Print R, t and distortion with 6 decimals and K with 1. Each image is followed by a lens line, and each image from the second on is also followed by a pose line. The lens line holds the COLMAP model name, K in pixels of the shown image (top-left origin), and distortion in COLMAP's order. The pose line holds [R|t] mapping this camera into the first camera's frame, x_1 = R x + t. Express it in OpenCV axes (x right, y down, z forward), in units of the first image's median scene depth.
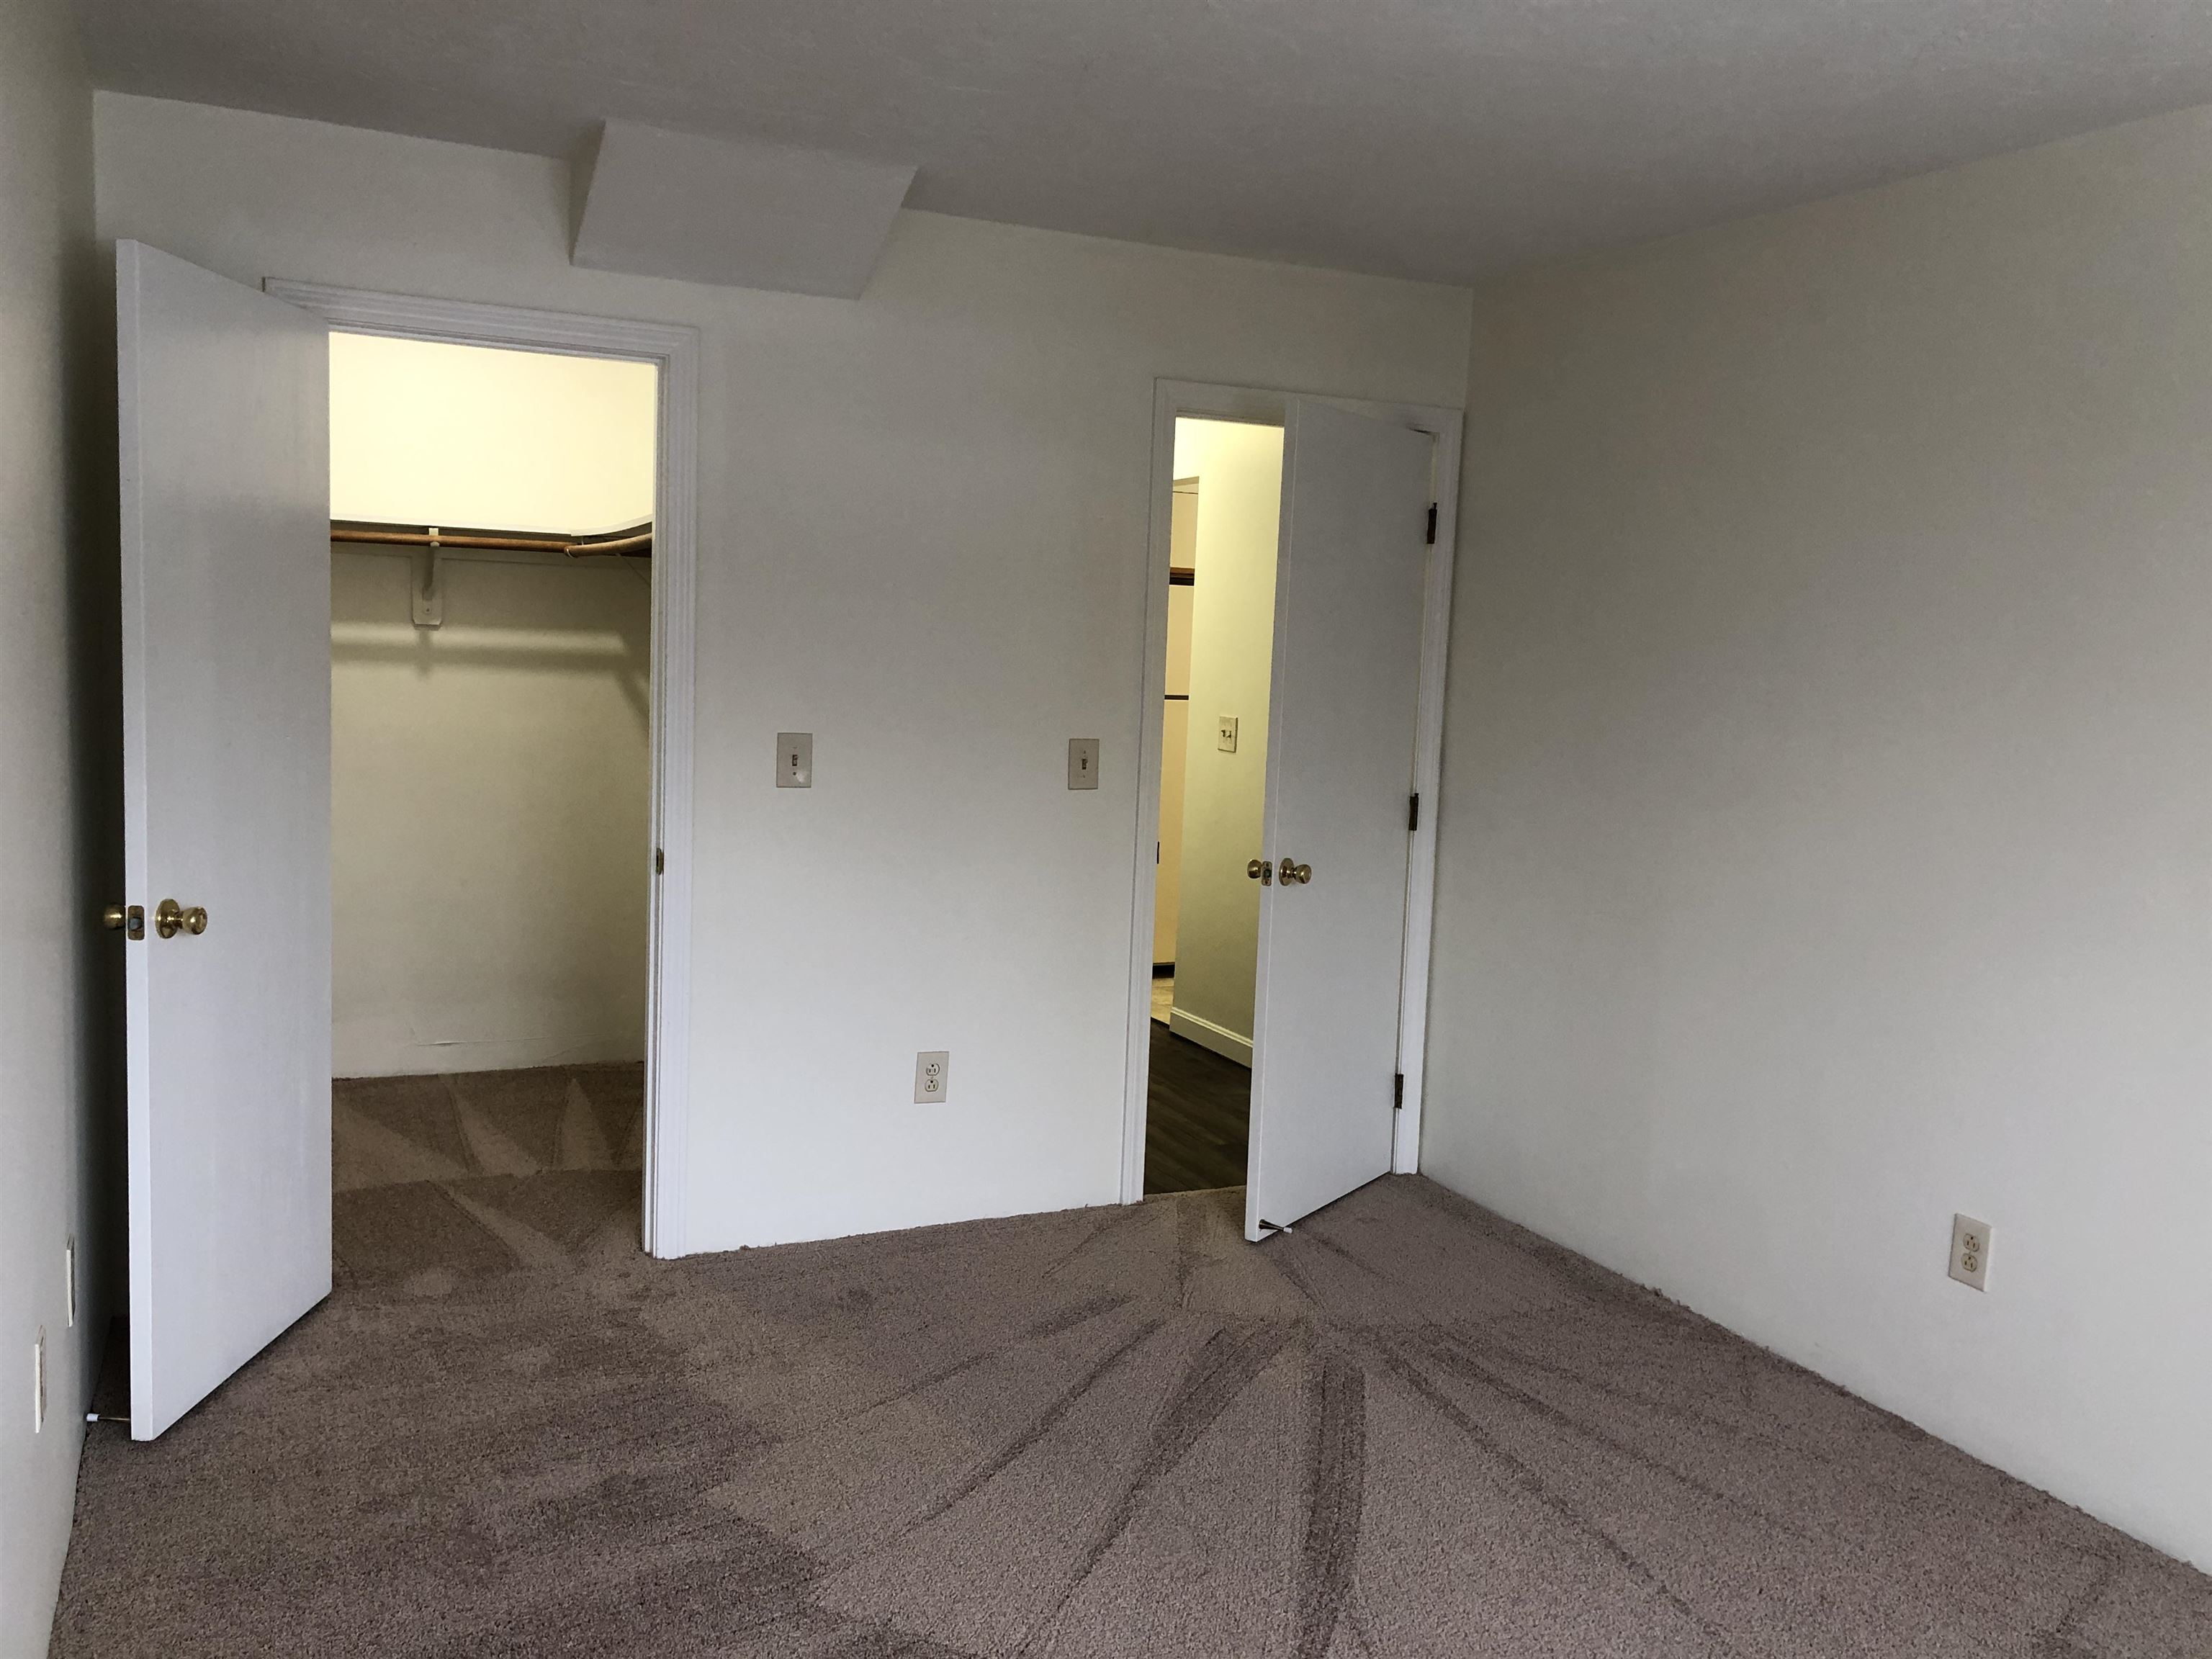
lens RADIAL K [[1812.2, 0, 1106.8], [0, 1812.2, 825.0], [0, 0, 1]] dist [0.066979, -0.076250]
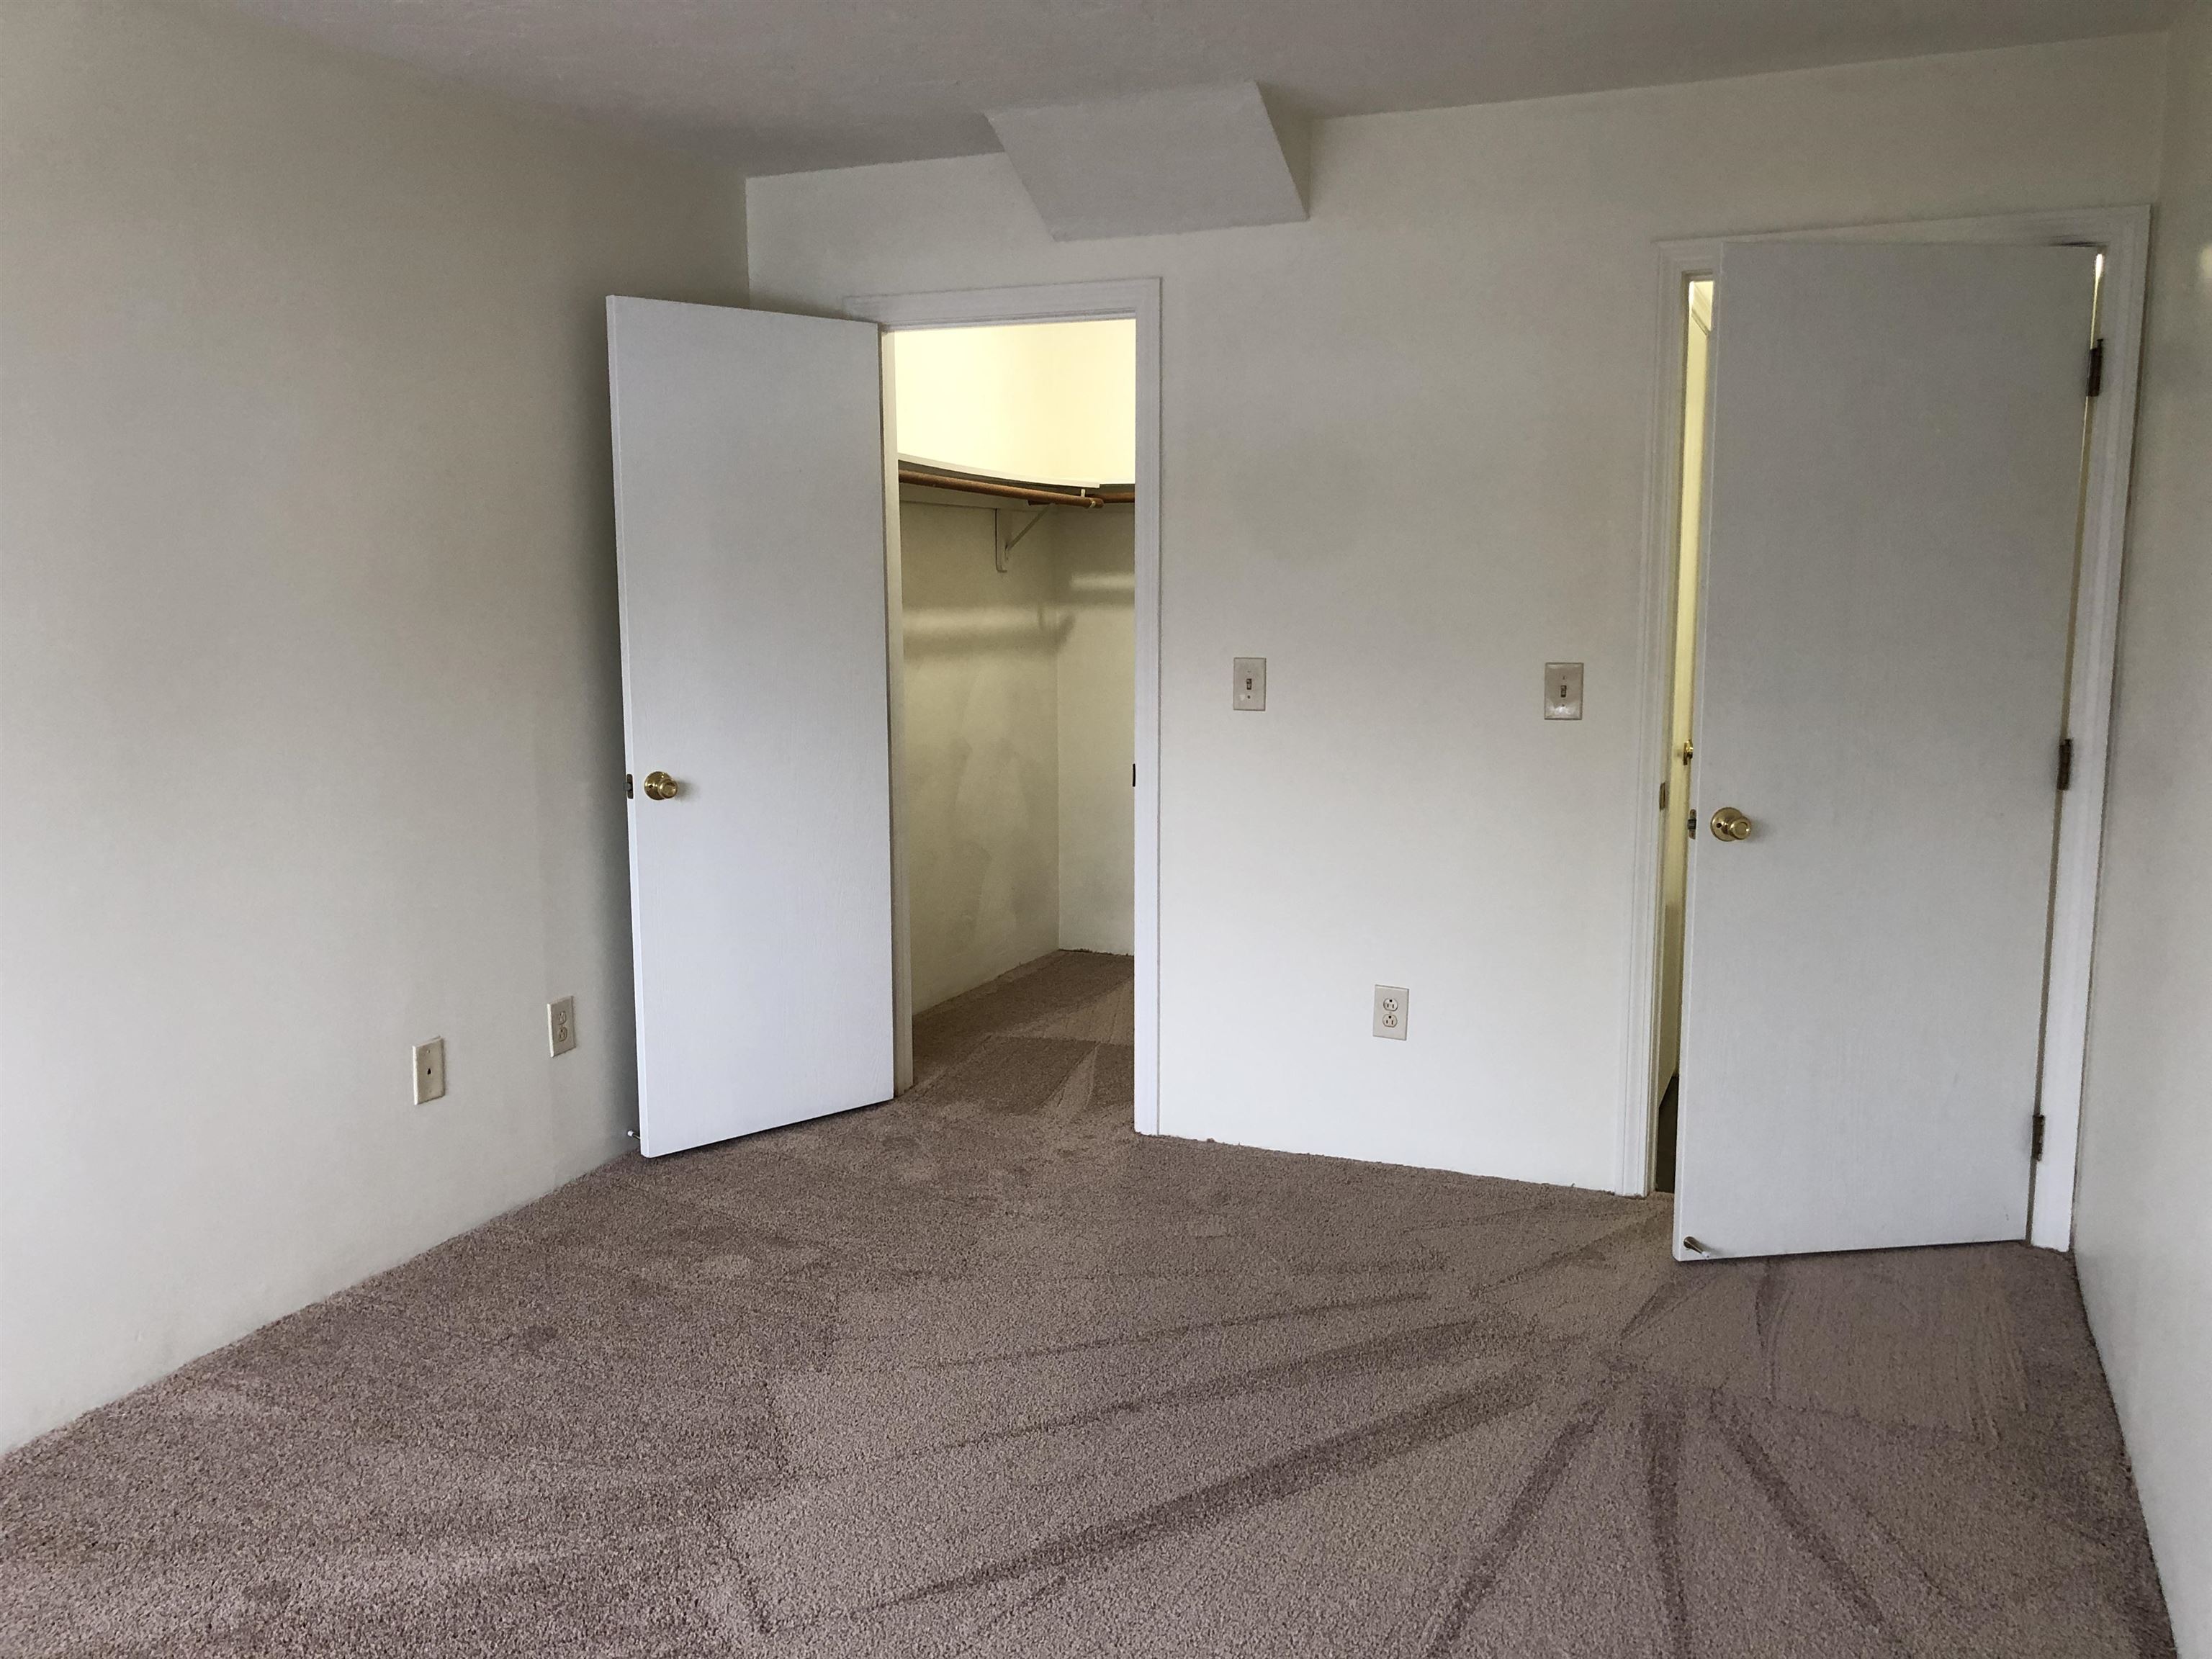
lens RADIAL K [[1812.2, 0, 1104.8], [0, 1812.2, 838.8], [0, 0, 1]] dist [0.066979, -0.076250]
pose [[0.662389, 0.070891, -0.745798, 0.550496], [-0.046575, 0.997484, 0.053448, 0.000886], [0.747710, -0.000668, 0.664025, 0.249241]]
